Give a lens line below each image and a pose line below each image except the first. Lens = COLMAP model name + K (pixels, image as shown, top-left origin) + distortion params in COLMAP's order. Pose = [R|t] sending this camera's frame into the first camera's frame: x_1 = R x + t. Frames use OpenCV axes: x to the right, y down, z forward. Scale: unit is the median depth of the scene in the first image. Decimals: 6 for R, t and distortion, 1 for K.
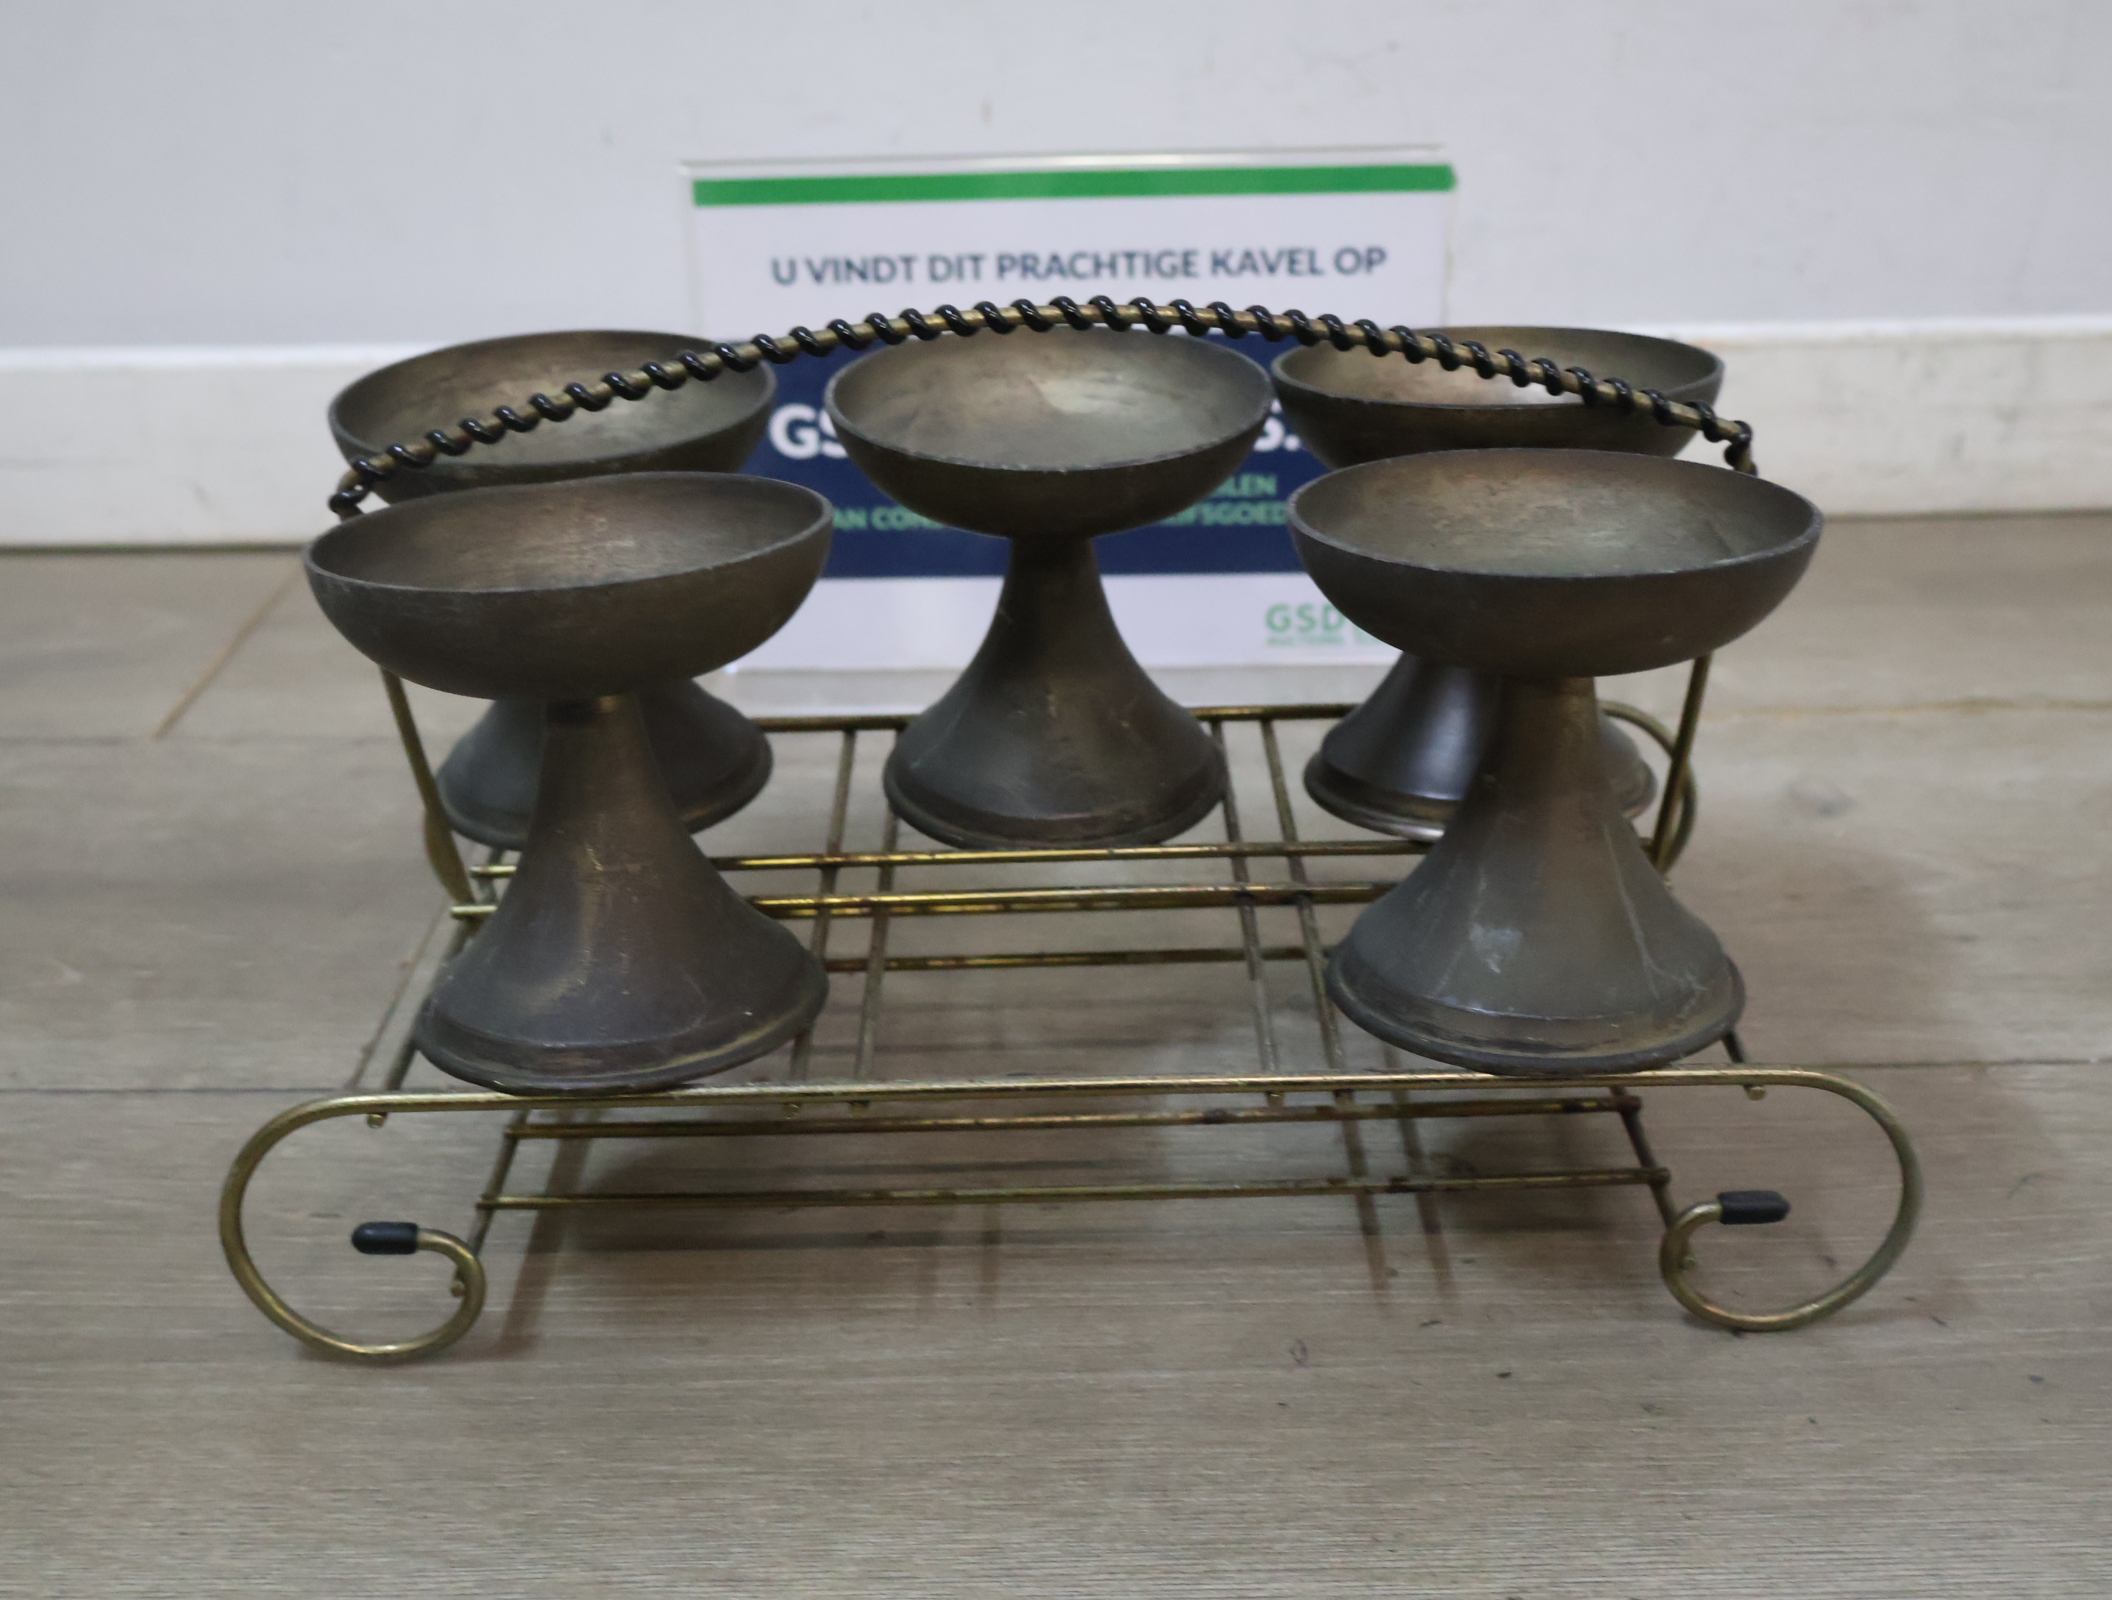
lens RADIAL K [[2581.0, 0, 1049.8], [0, 2581.0, 790.0], [0, 0, 1]] dist [0.003648, 0.000000]
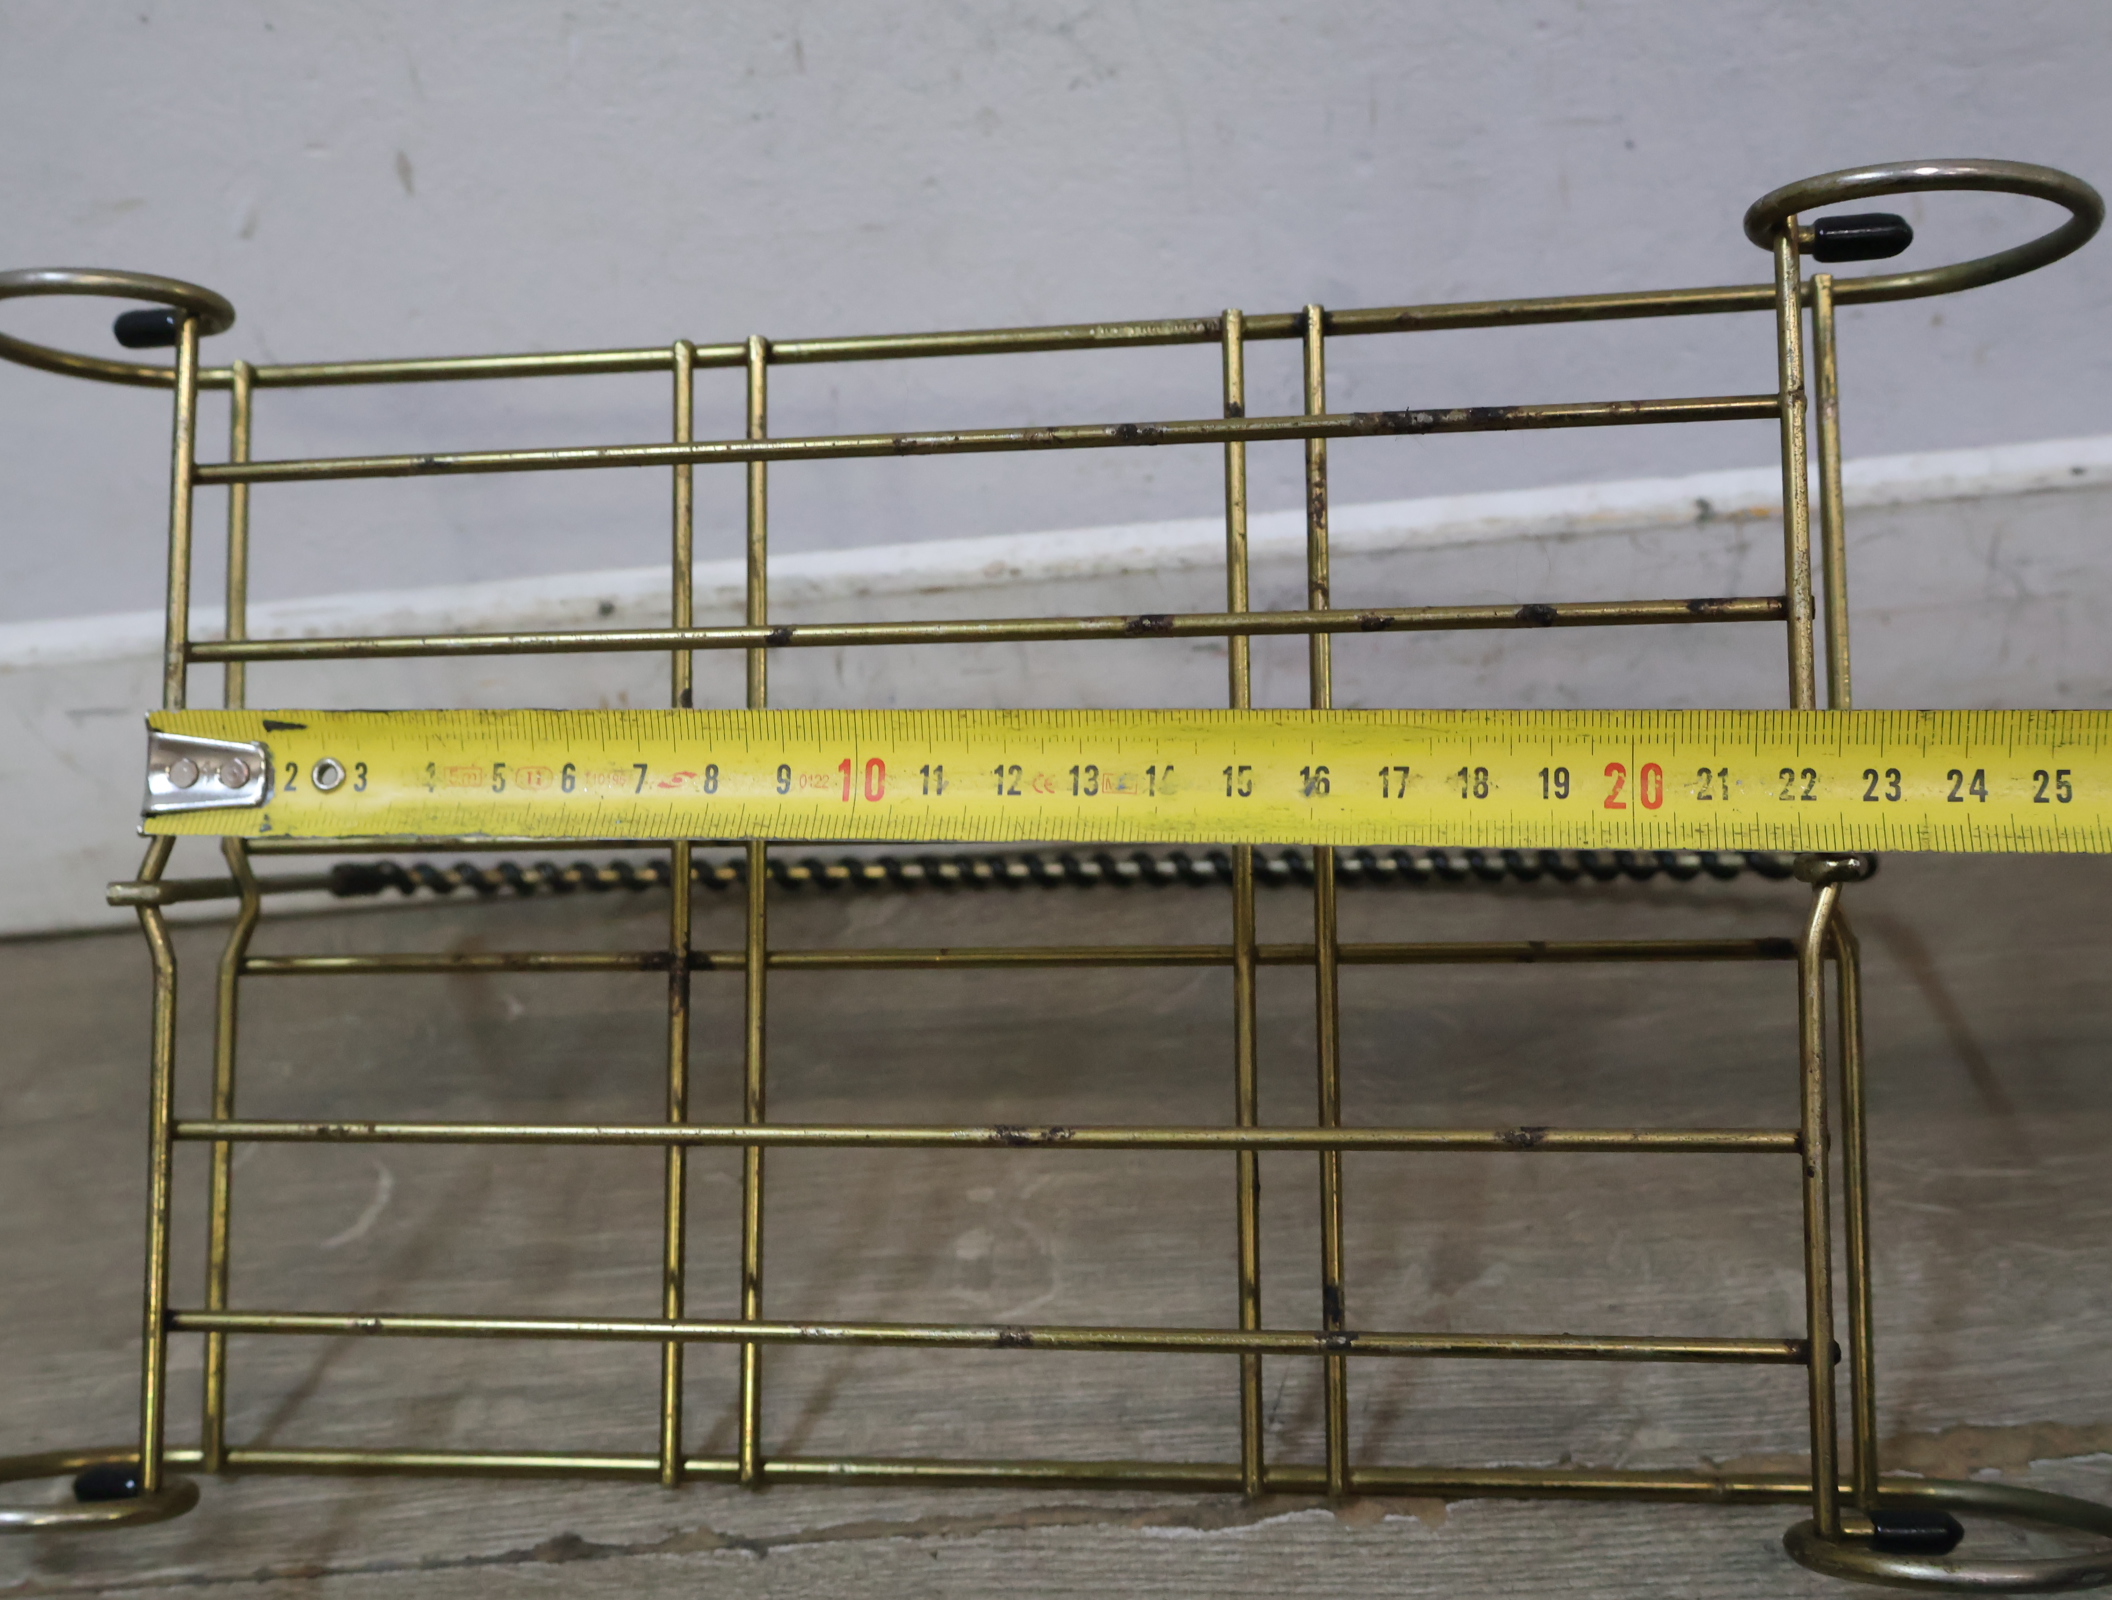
lens RADIAL K [[2581.0, 0, 1047.5], [0, 2581.0, 801.2], [0, 0, 1]] dist [0.003648, 0.000000]
pose [[0.996158, -0.071883, -0.050022, 0.233528], [0.078684, 0.985417, 0.150874, -0.374180], [0.038447, -0.154230, 0.987287, 0.831098]]
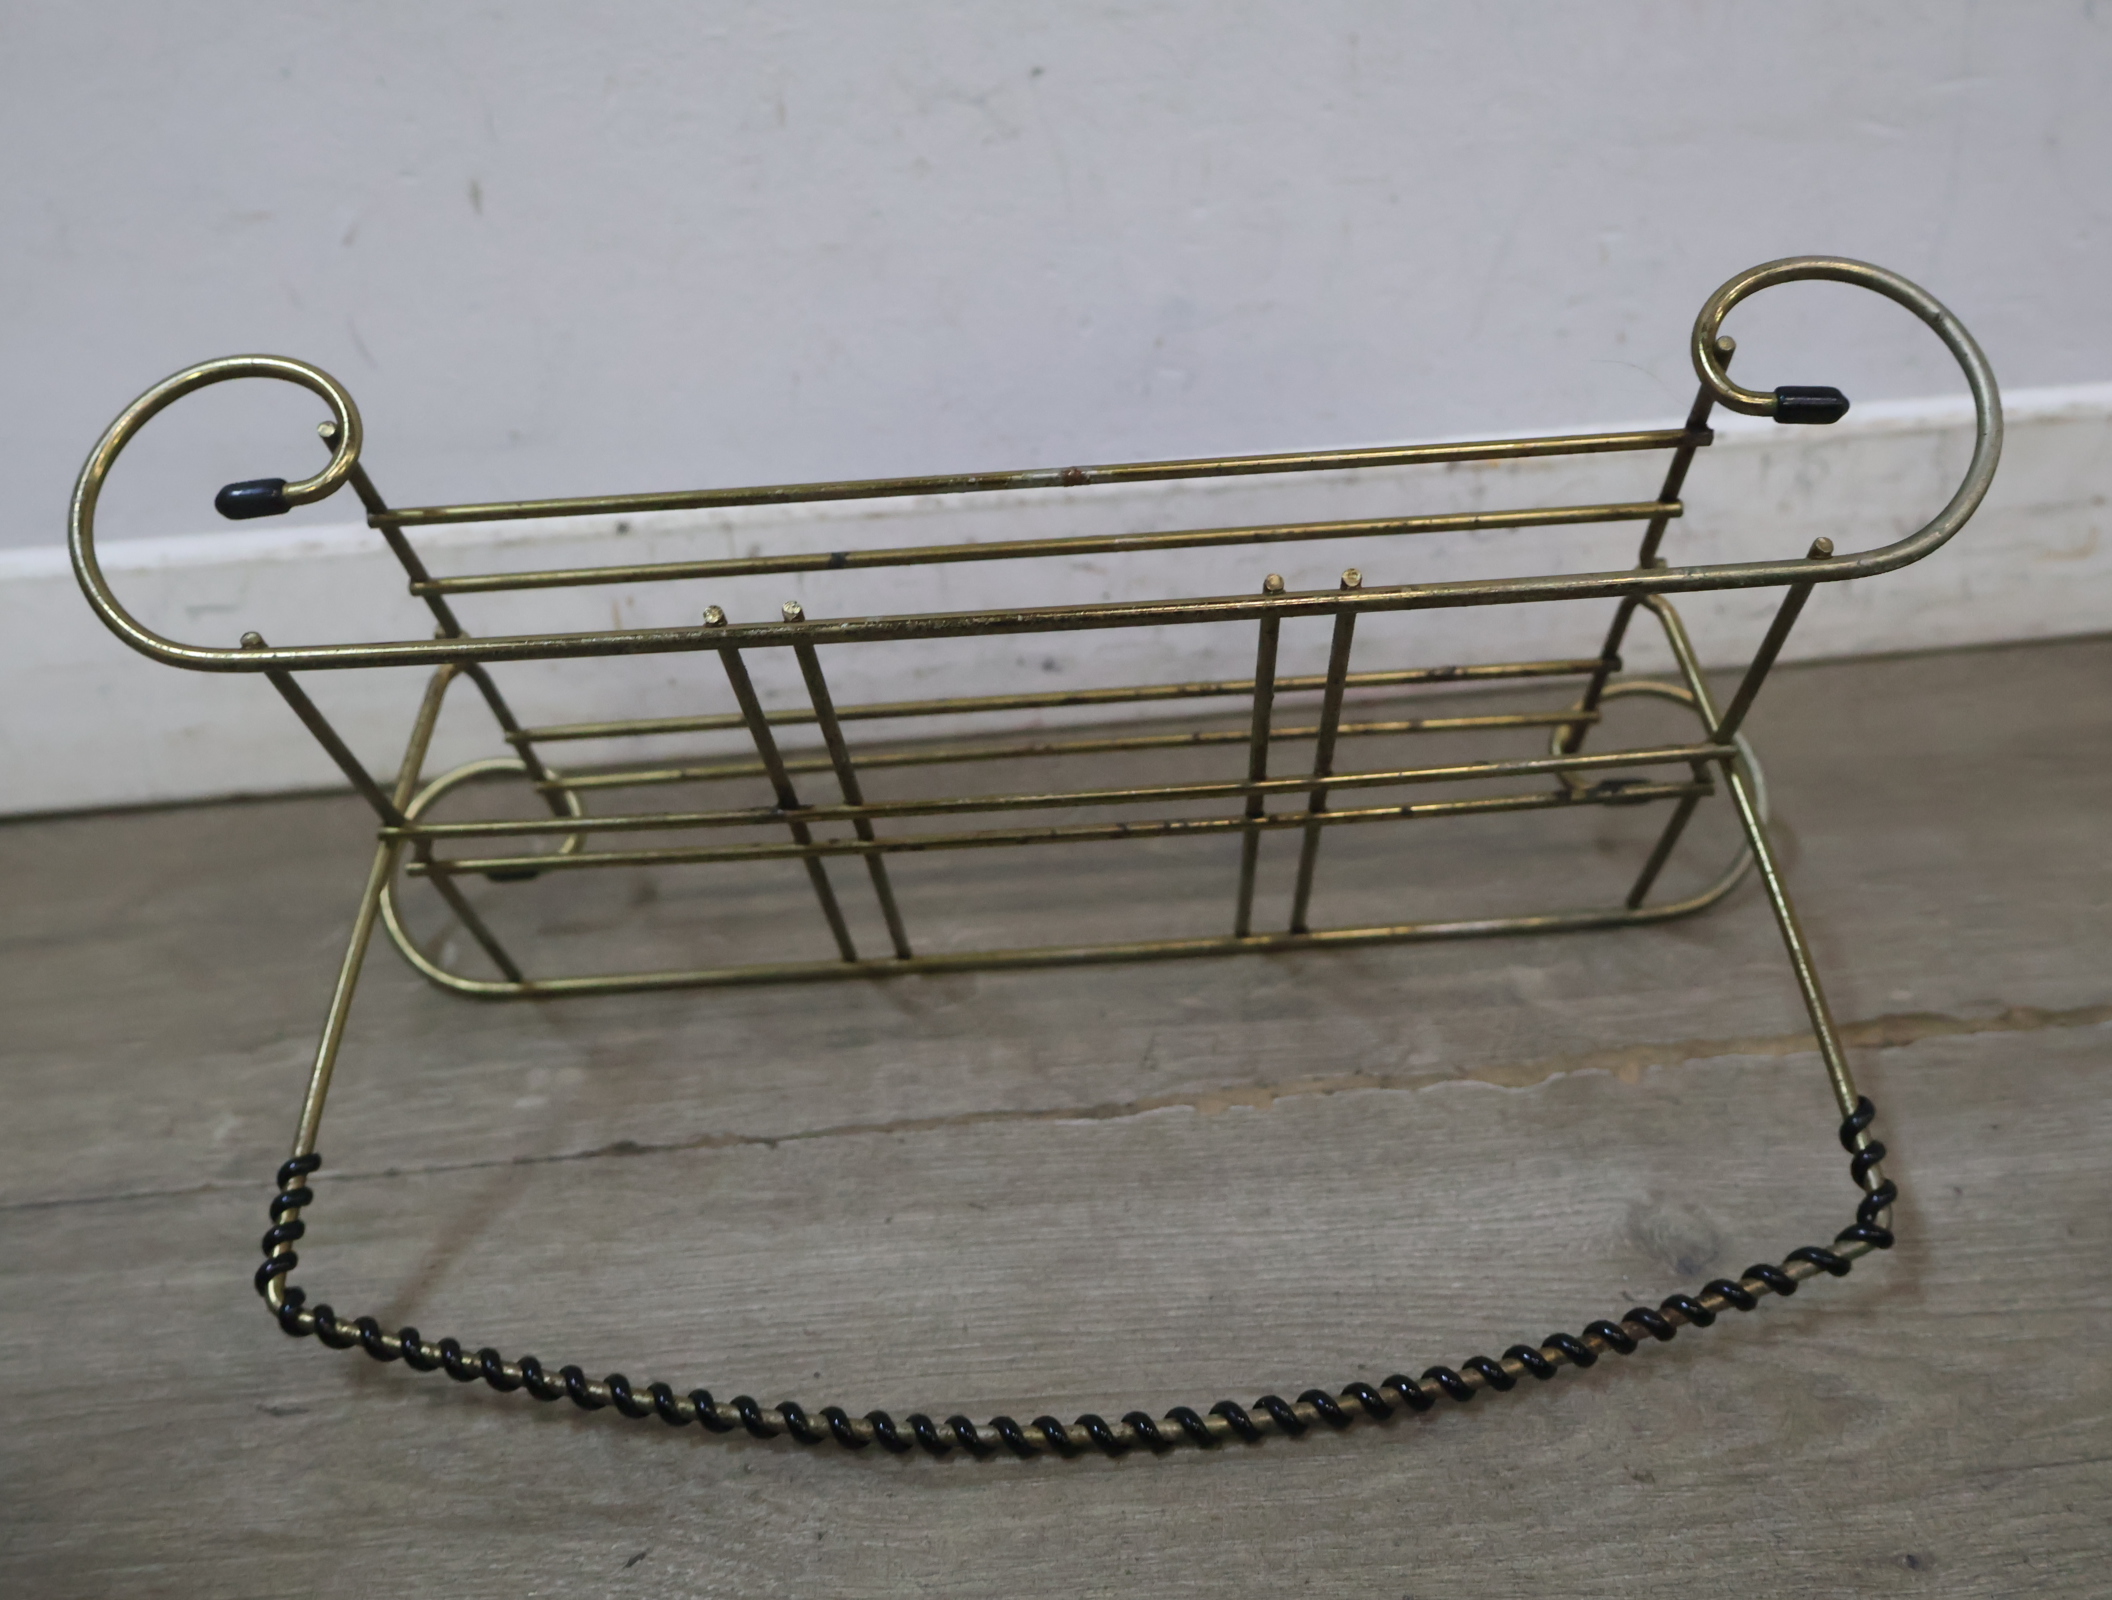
lens RADIAL K [[2581.0, 0, 1051.5], [0, 2581.0, 801.7], [0, 0, 1]] dist [0.003648, 0.000000]
pose [[0.996902, -0.068782, 0.038163, 0.174608], [0.066781, 0.996441, 0.051440, -0.224948], [-0.041565, -0.048732, 0.997947, 0.509801]]
